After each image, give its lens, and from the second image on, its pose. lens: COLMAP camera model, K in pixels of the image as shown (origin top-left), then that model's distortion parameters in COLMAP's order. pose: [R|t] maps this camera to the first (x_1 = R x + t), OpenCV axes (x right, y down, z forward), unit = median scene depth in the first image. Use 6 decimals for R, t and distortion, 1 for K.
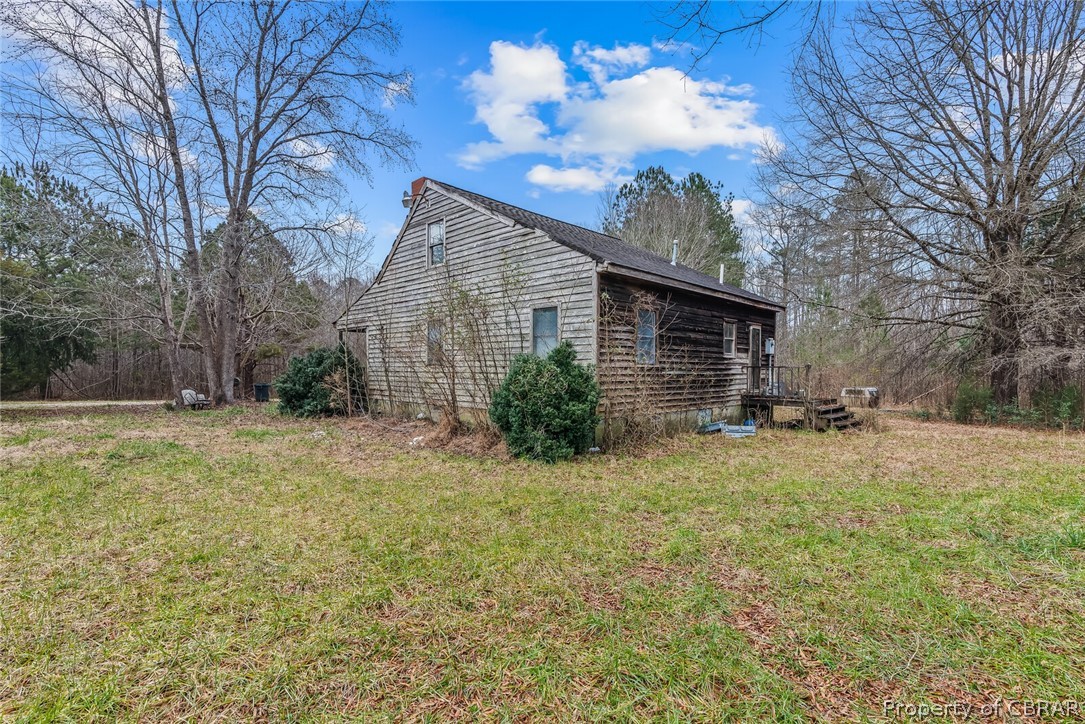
lens RADIAL K [[494.5, 0, 542.5], [0, 494.5, 362.0], [0, 0, 1]] dist [-0.000434, -0.000093]
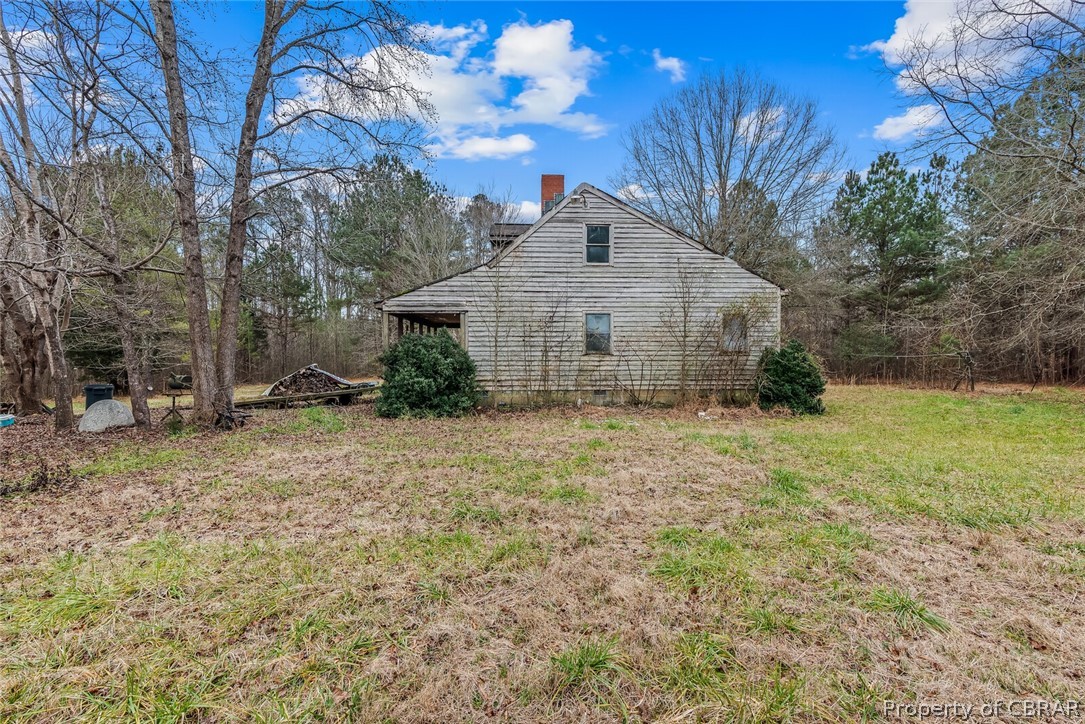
lens RADIAL K [[494.5, 0, 542.5], [0, 494.5, 362.0], [0, 0, 1]] dist [-0.000434, -0.000093]
pose [[0.683541, 0.039259, 0.728855, -0.906919], [-0.001636, 0.998632, -0.052257, 0.064470], [-0.729910, 0.034528, 0.682671, 0.296469]]
